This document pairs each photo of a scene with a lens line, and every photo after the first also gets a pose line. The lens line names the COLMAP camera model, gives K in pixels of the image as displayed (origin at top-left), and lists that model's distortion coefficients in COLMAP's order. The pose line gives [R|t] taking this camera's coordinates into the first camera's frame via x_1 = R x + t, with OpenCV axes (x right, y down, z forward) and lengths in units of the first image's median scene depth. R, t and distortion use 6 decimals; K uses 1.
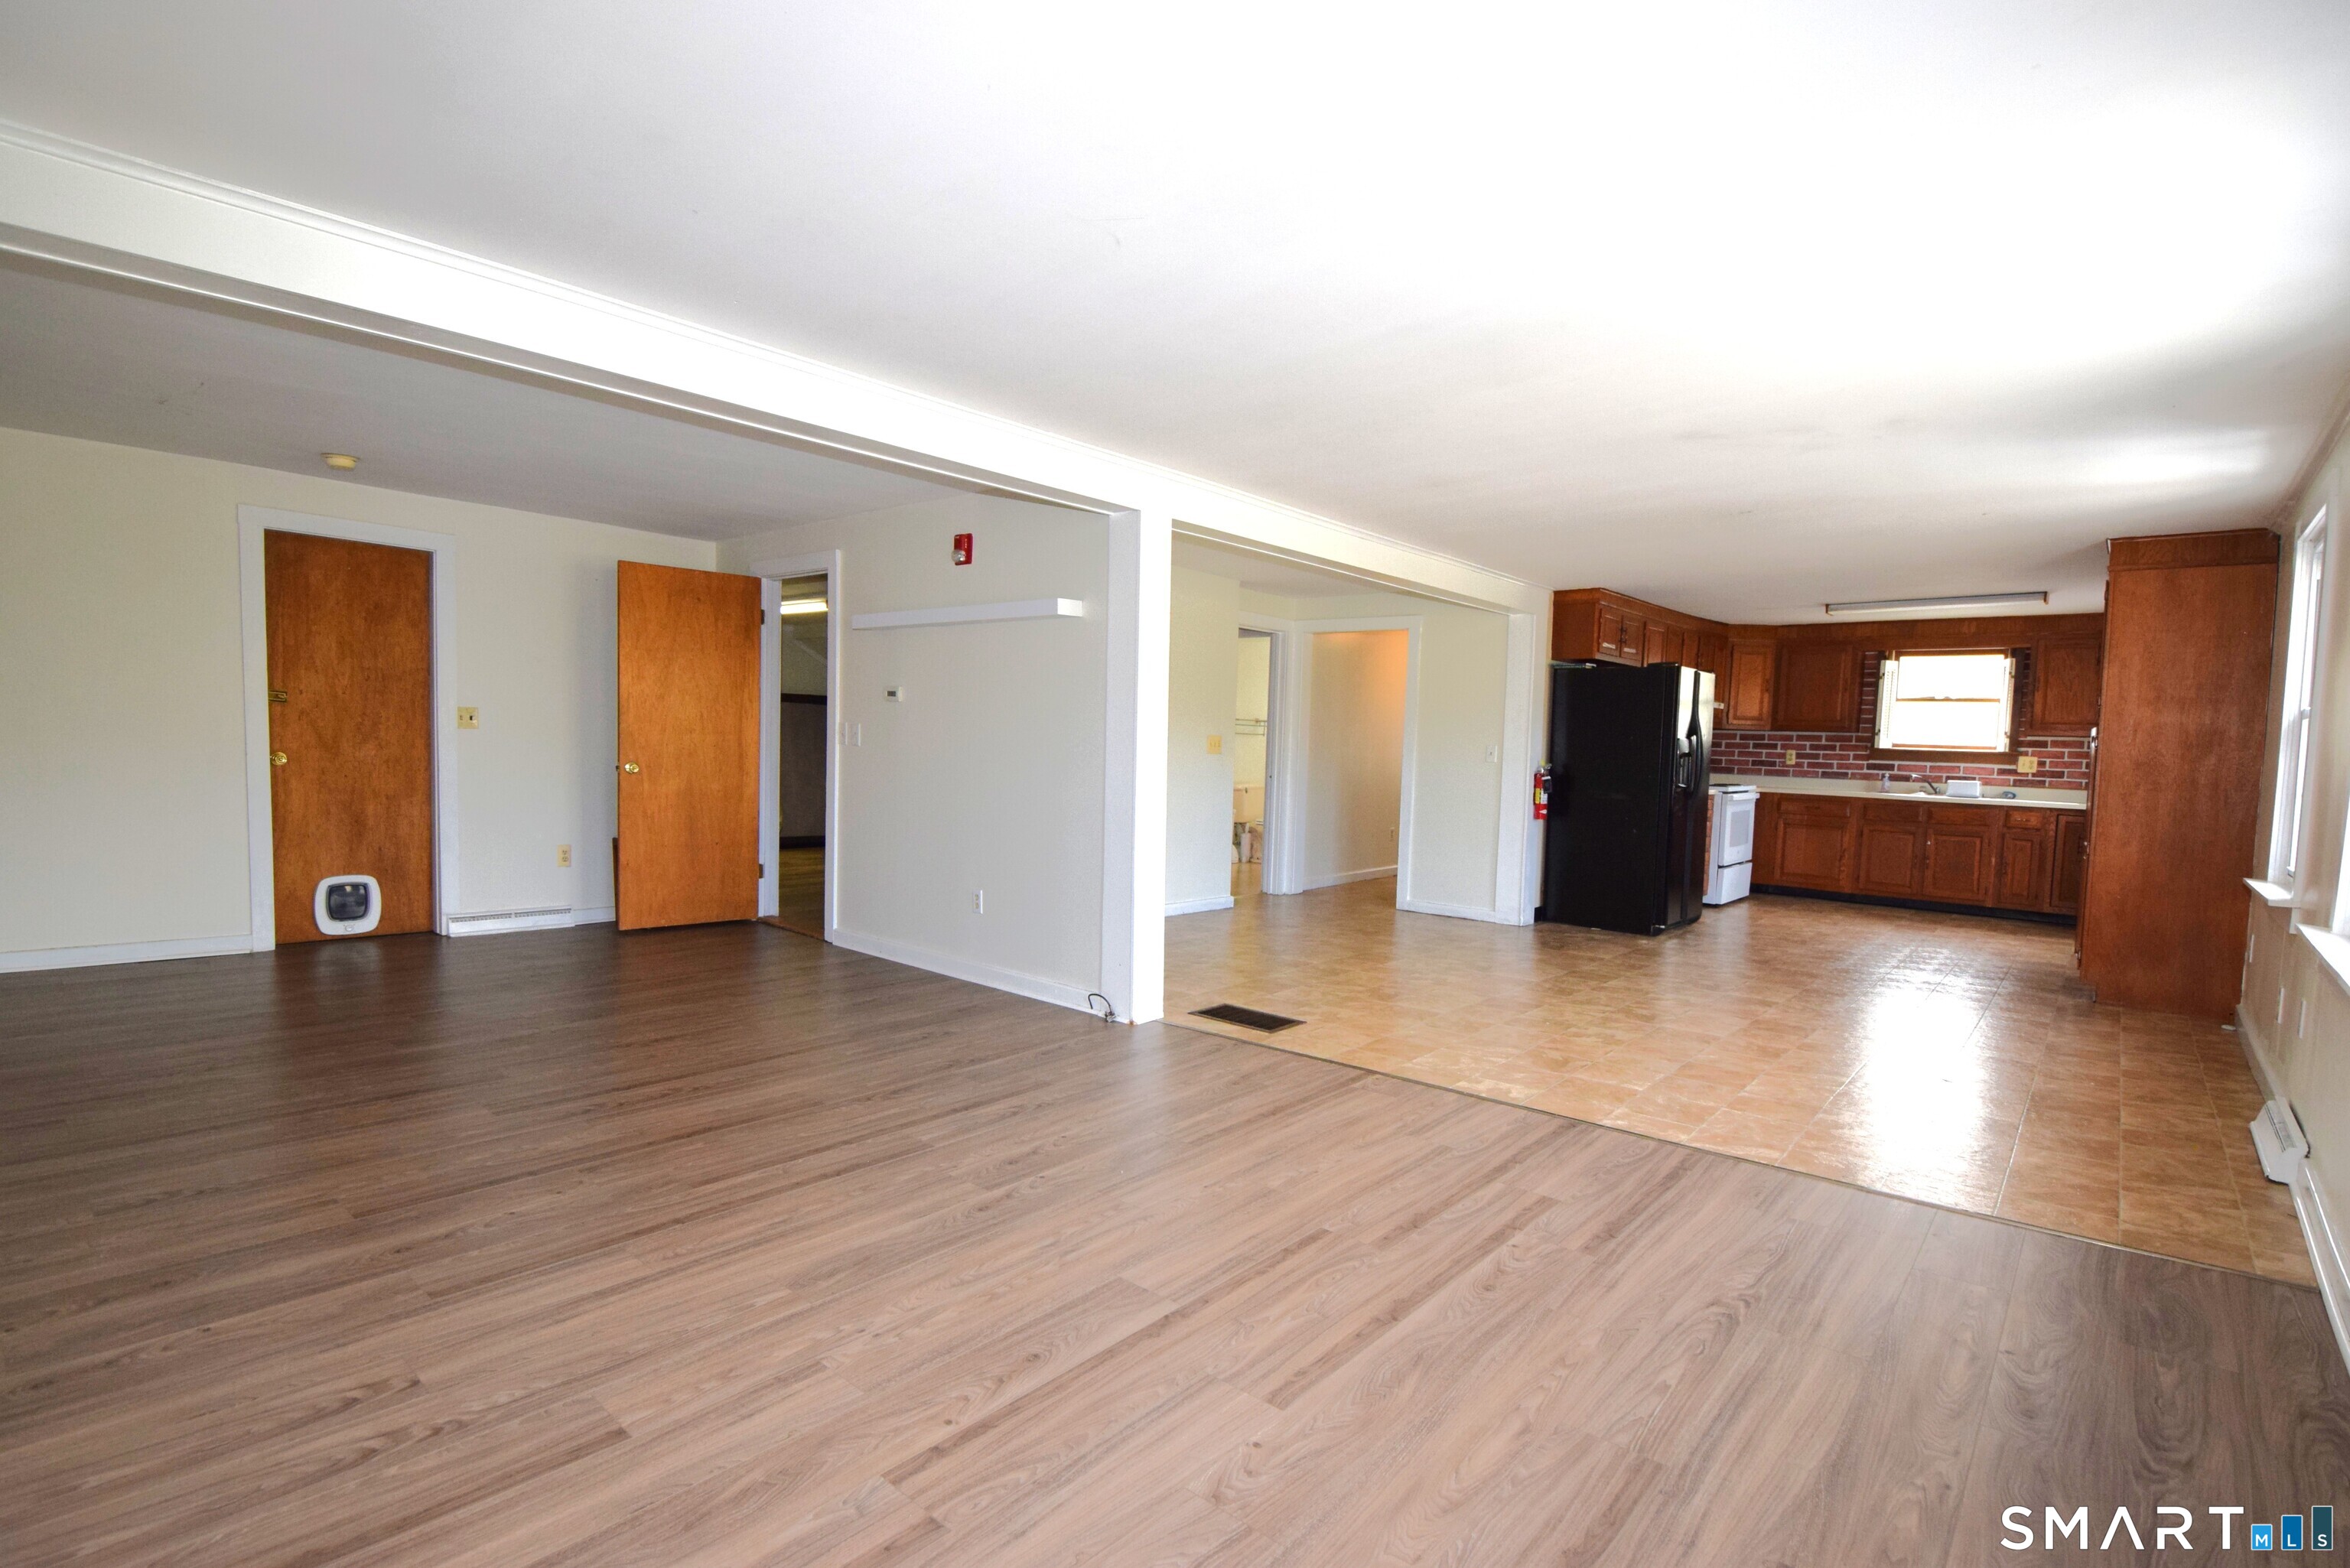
lens RADIAL K [[1100.5, 0, 1171.7], [0, 1100.5, 809.1], [0, 0, 1]] dist [0.008132, -0.016148]
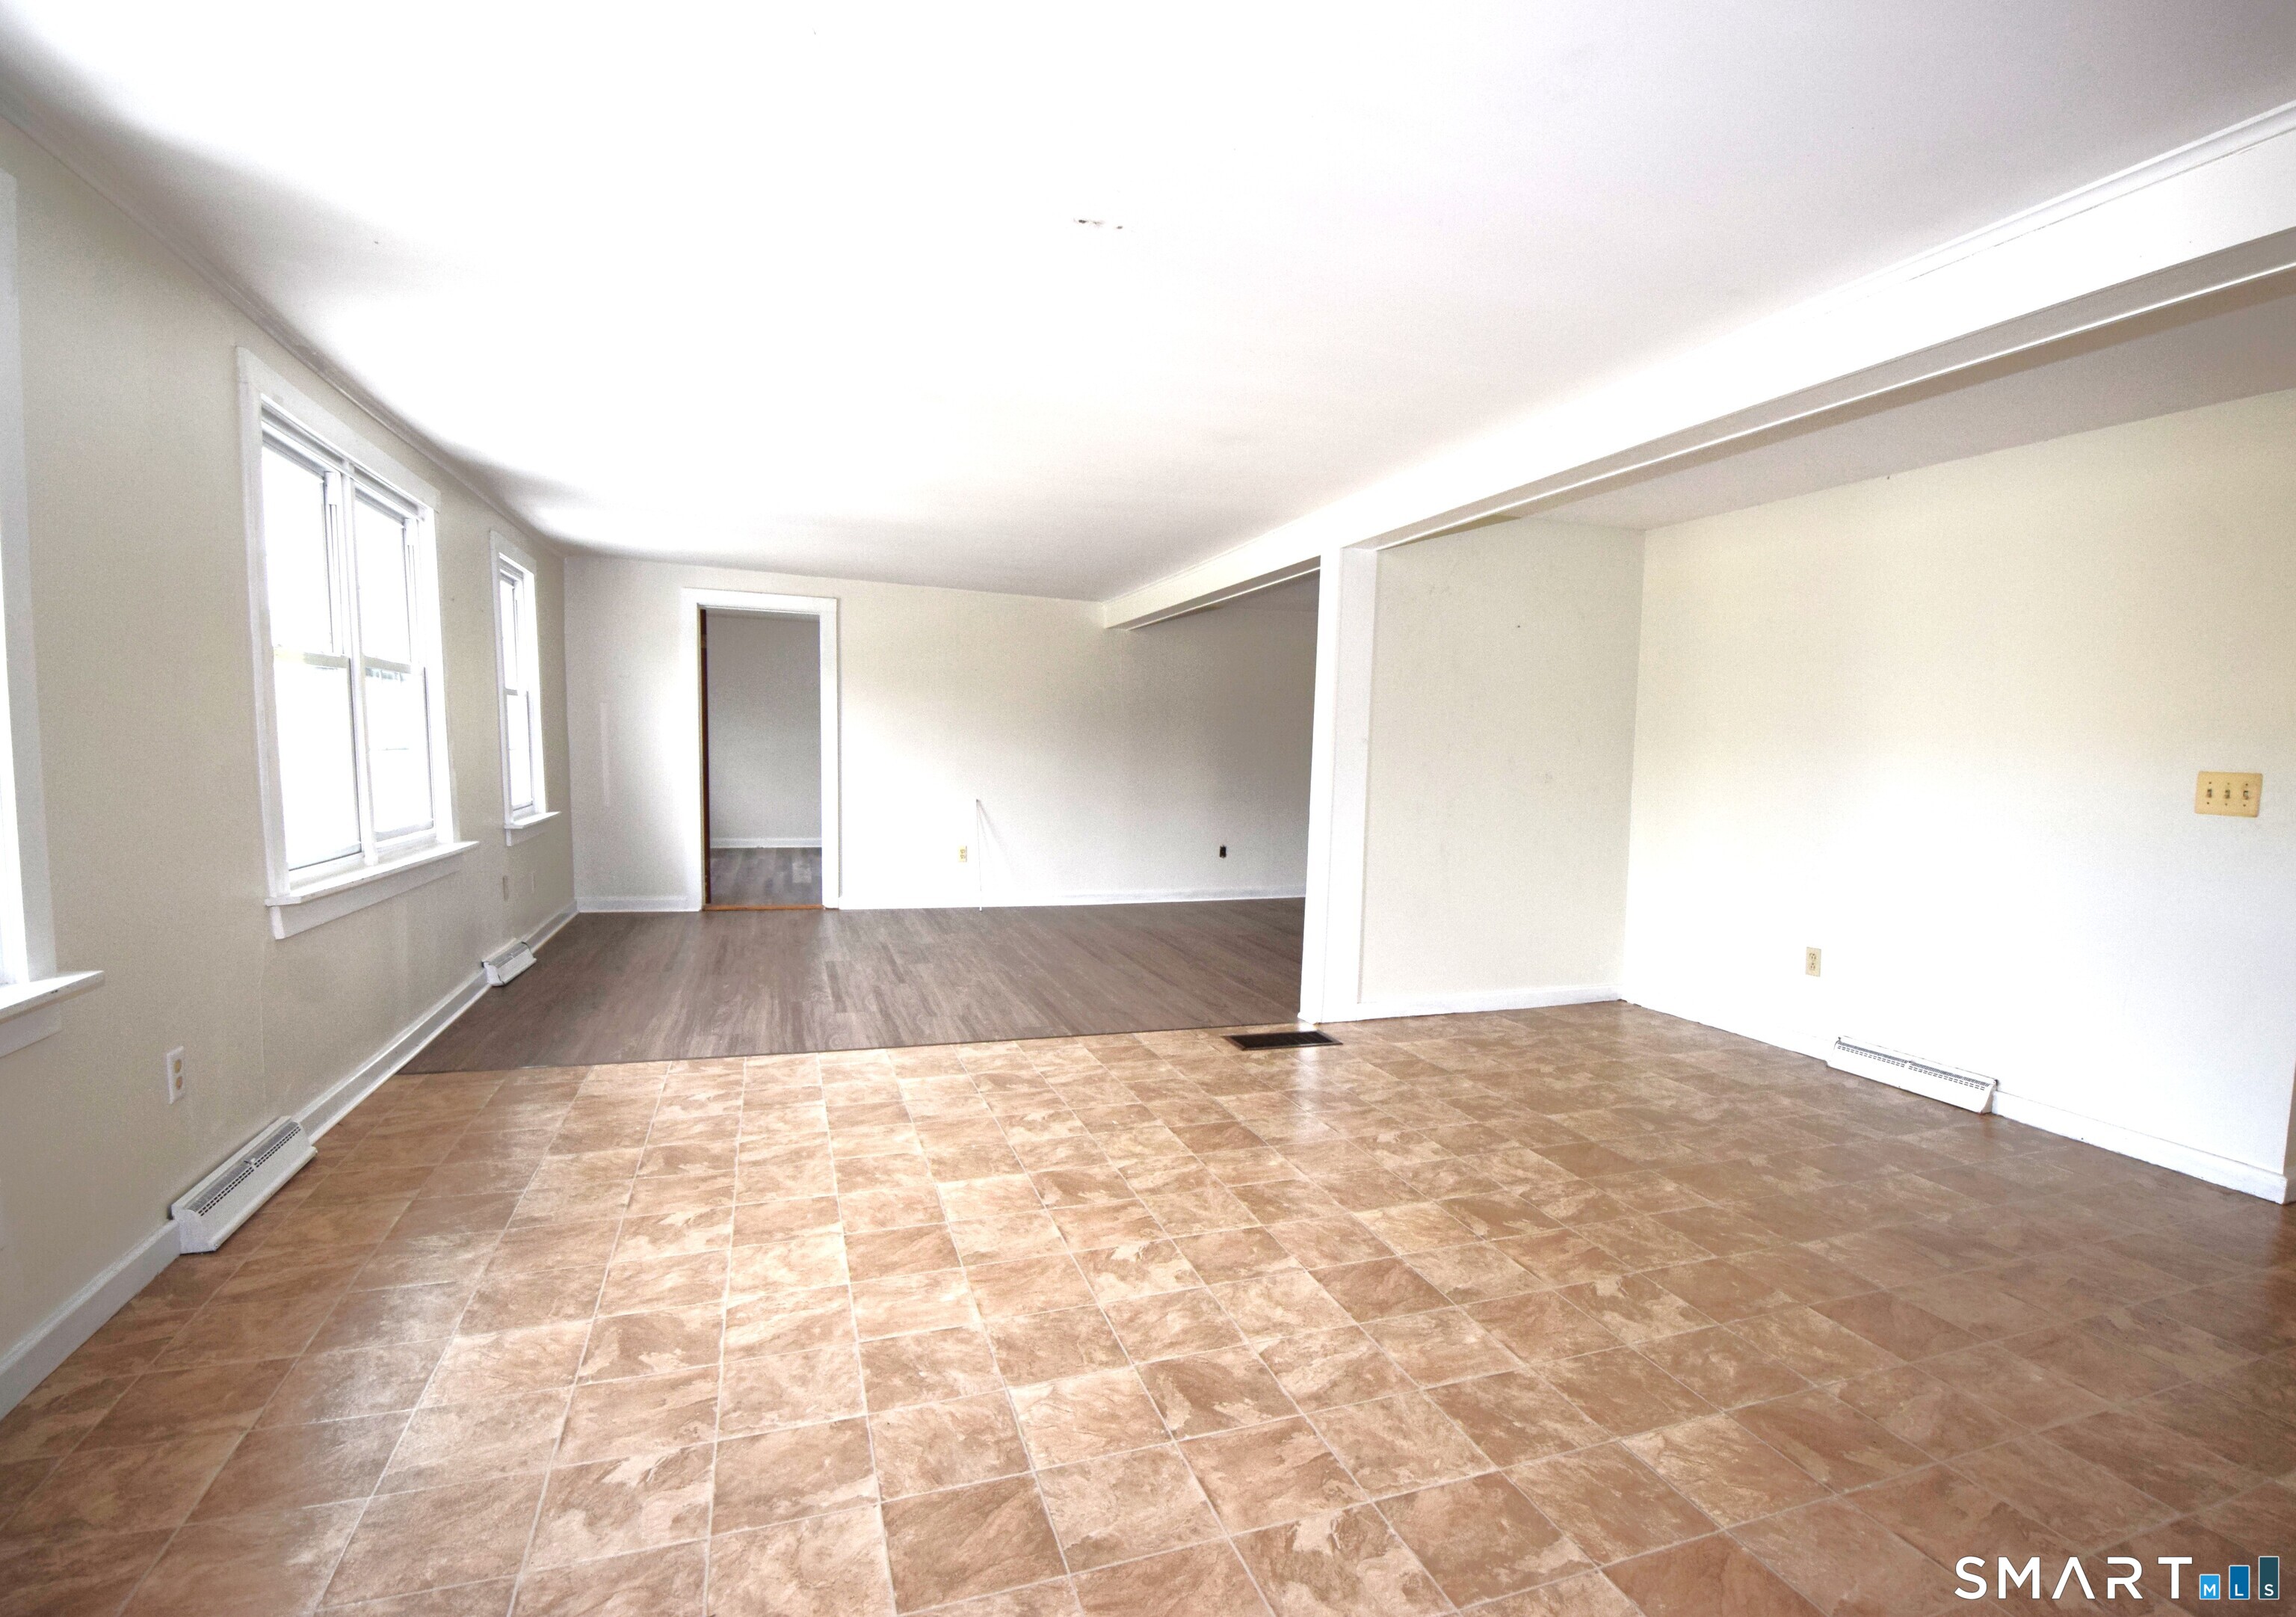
lens RADIAL K [[1135.1, 0, 1199.4], [0, 1135.1, 830.3], [0, 0, 1]] dist [0.014003, -0.000617]
pose [[-0.476684, 0.024524, -0.878733, 1.017848], [-0.089100, 0.993115, 0.076051, -0.067980], [0.874548, 0.114548, -0.471217, 1.434258]]
